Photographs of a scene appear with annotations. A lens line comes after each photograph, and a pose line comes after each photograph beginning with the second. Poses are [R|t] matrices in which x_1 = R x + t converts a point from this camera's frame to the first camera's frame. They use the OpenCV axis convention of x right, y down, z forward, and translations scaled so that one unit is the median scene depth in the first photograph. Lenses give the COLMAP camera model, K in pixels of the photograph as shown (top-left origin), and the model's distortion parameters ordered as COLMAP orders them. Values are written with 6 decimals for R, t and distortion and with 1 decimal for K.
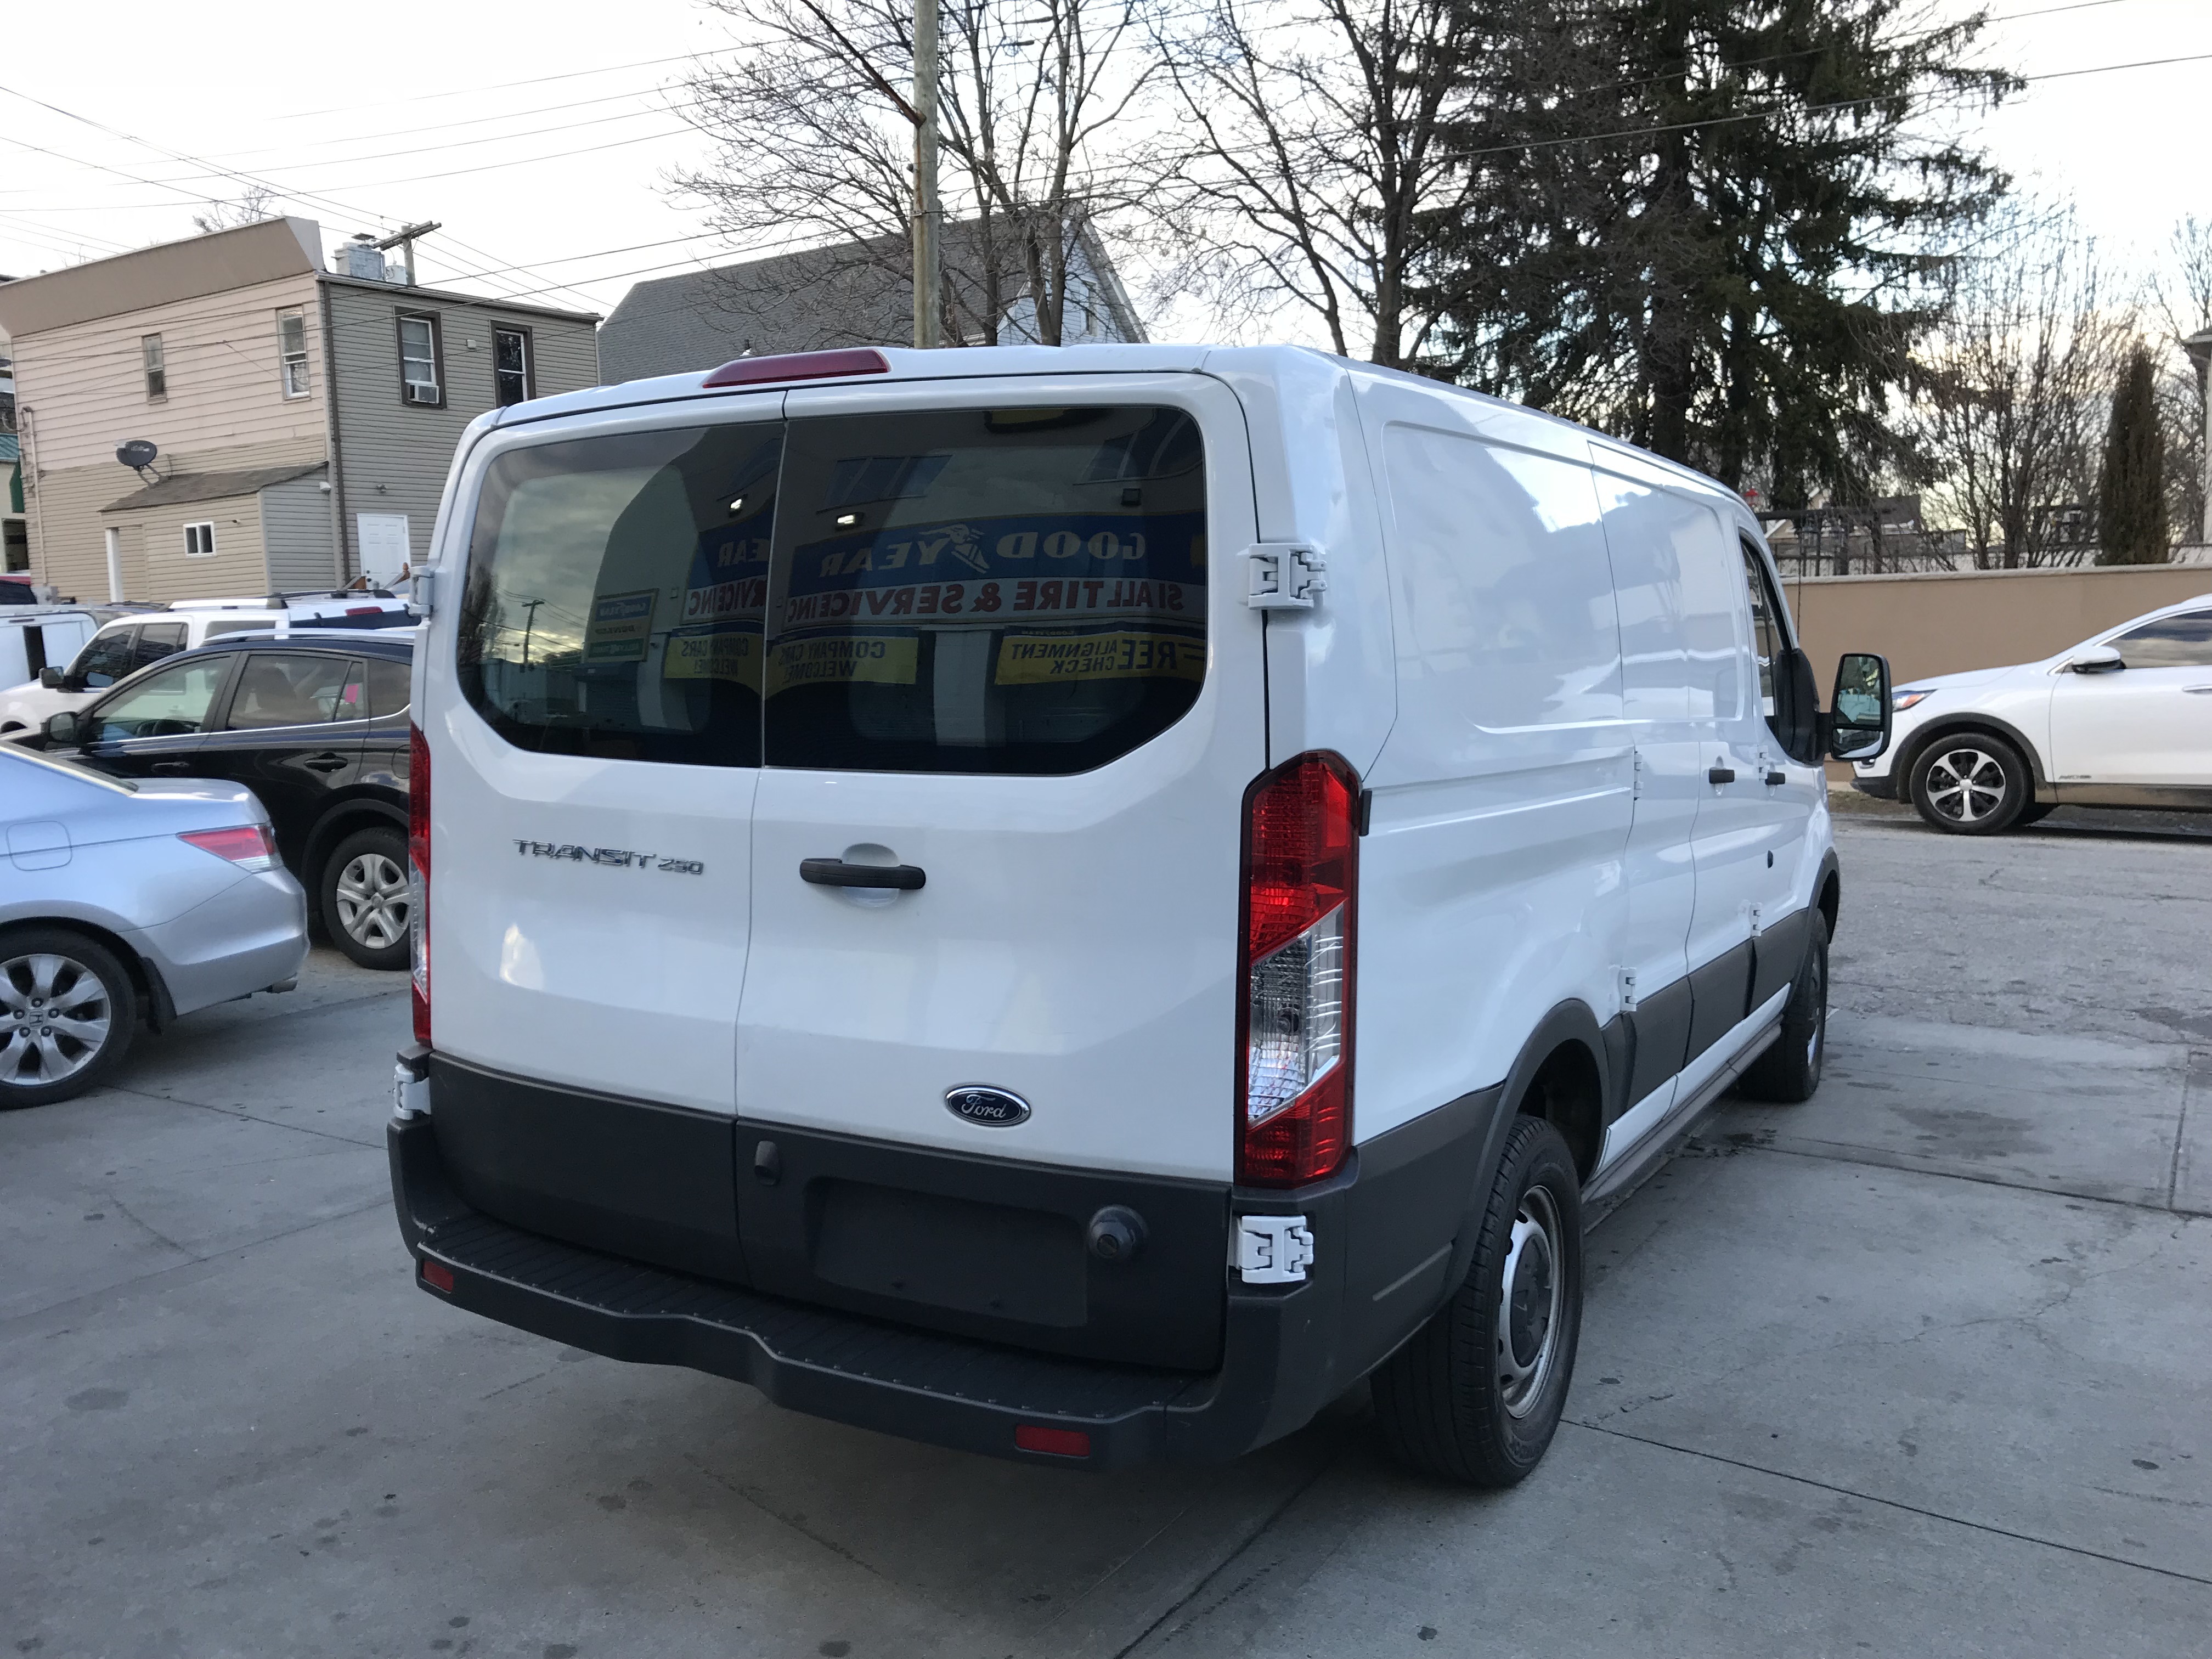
lens RADIAL K [[1777.9, 0, 1106.0], [0, 1777.9, 829.5], [0, 0, 1]] dist [0.024171, -0.003084]
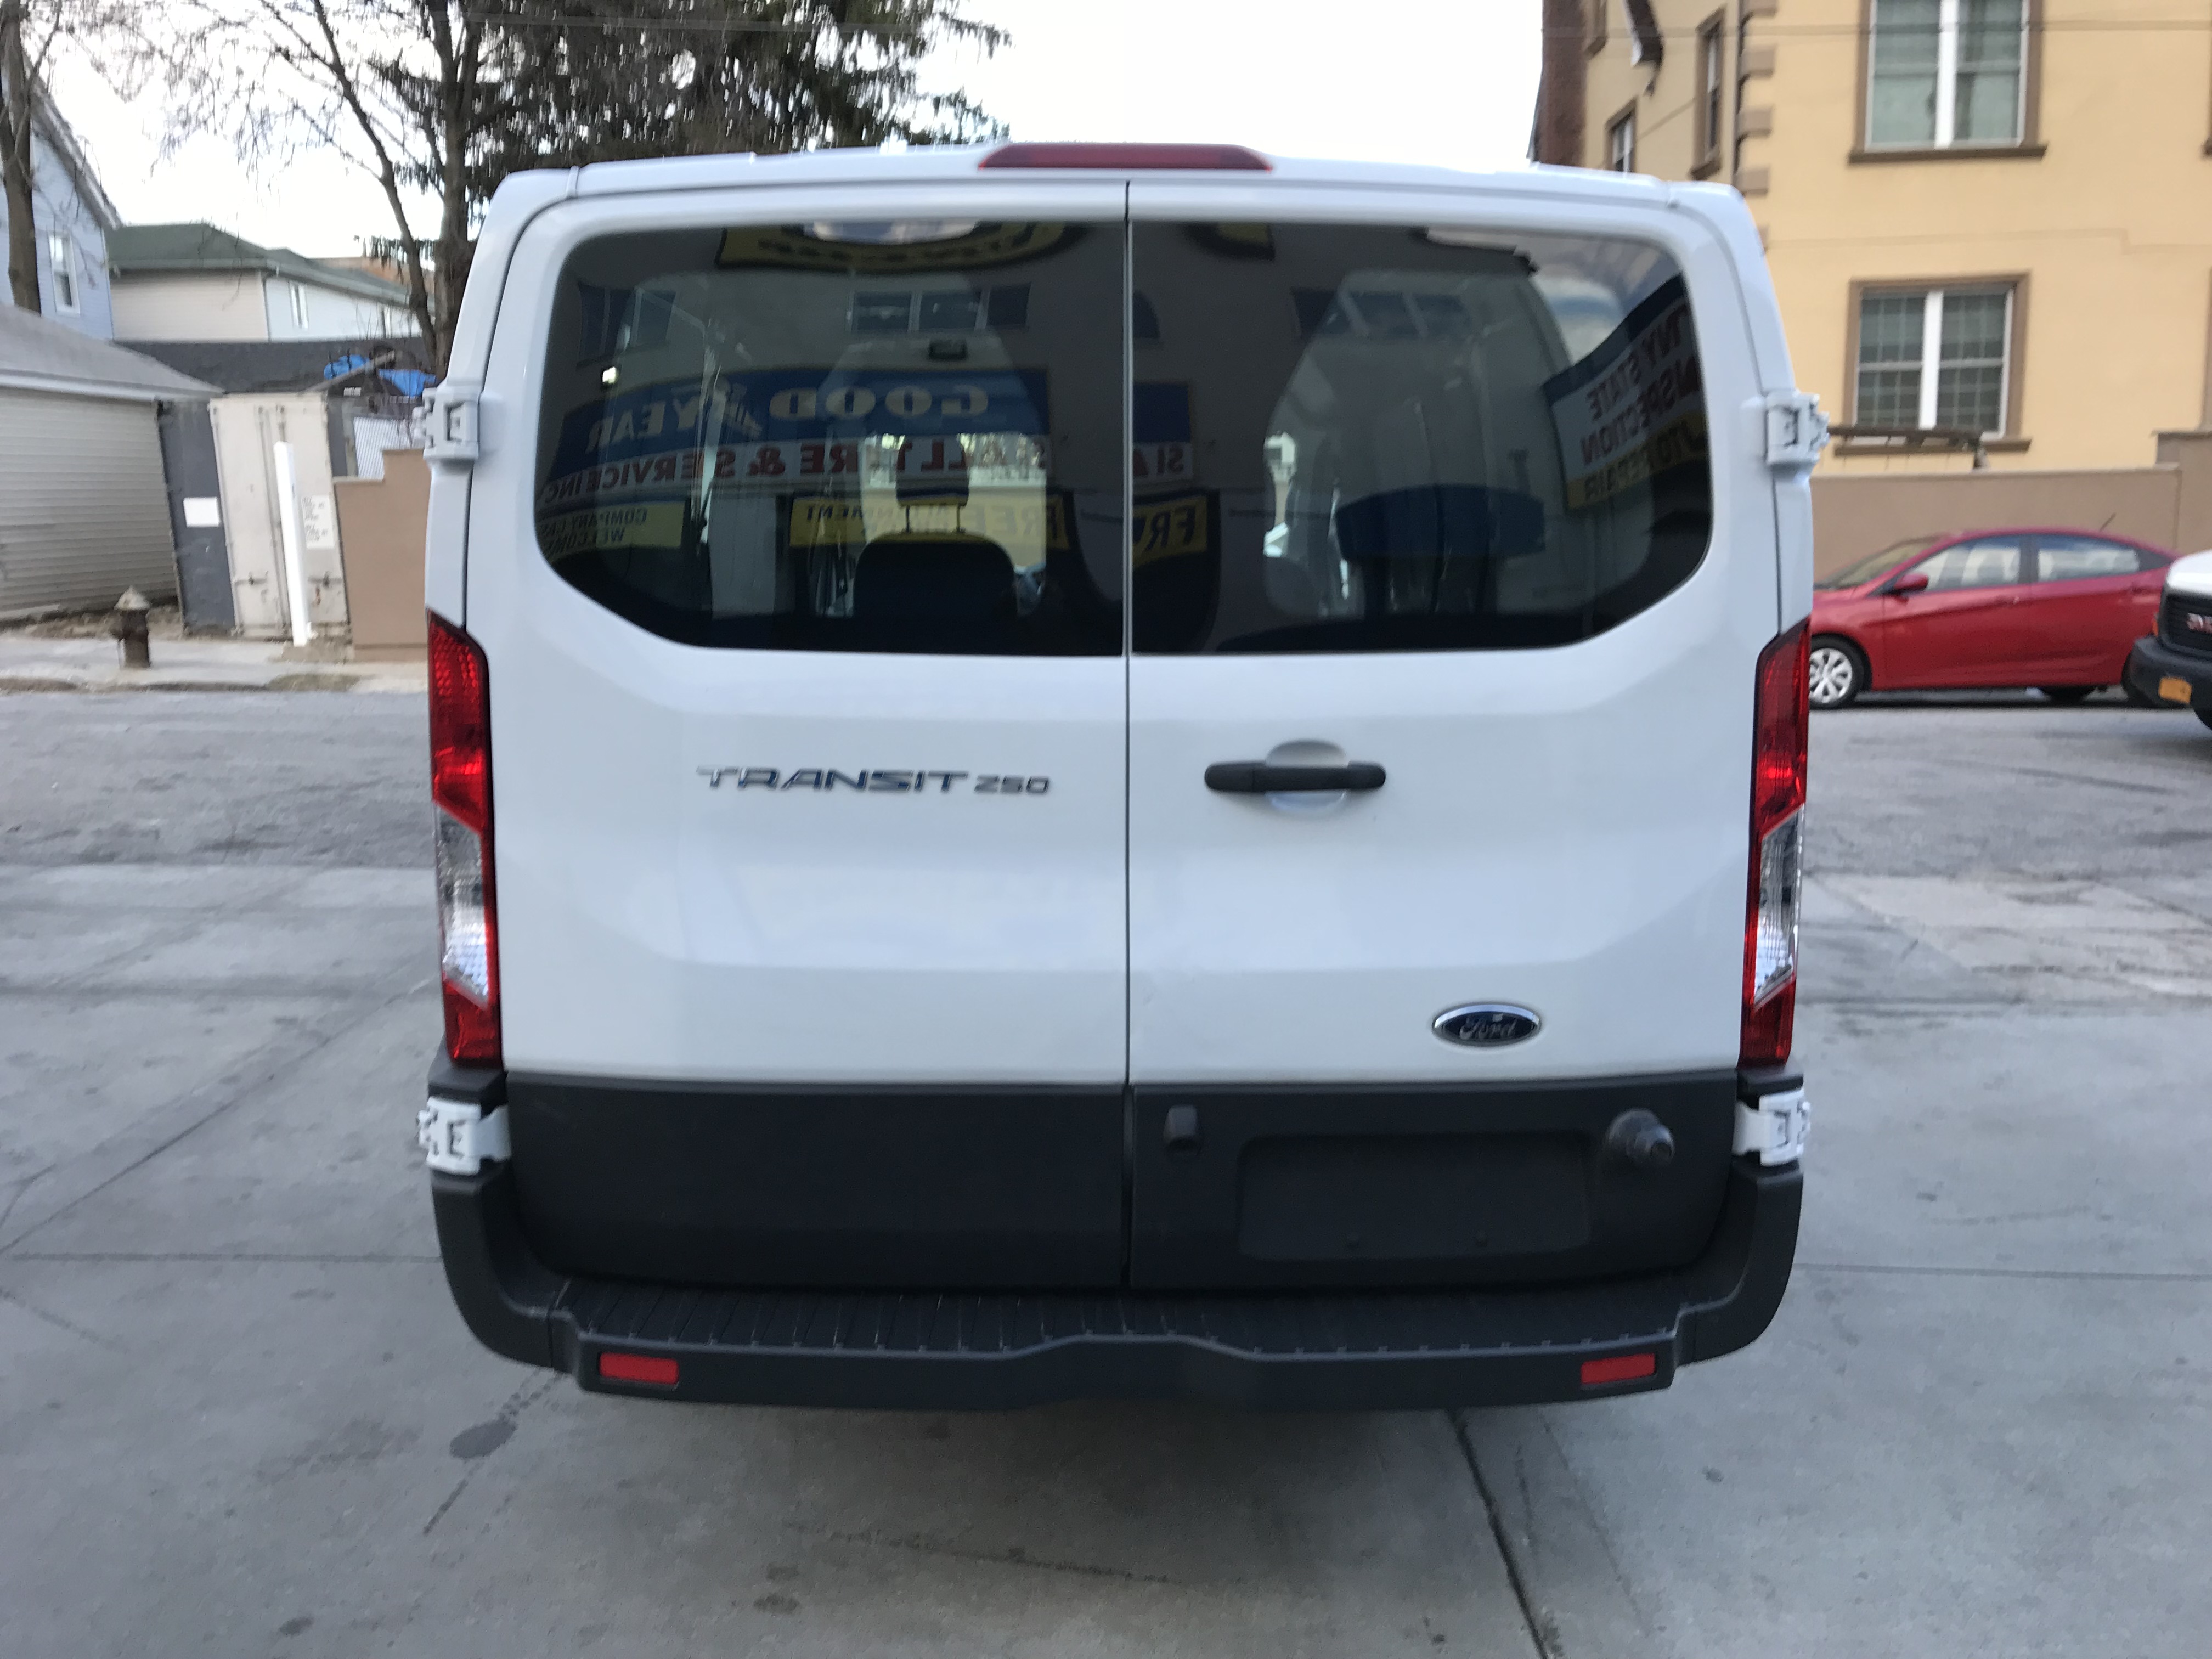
lens RADIAL K [[1733.8, 0, 1106.1], [0, 1733.8, 854.8], [0, 0, 1]] dist [-0.006737, -0.002742]
pose [[0.857678, -0.088567, 0.506502, -0.396386], [0.051015, 0.994851, 0.087575, -0.009042], [-0.511650, -0.049272, 0.857780, 0.215720]]
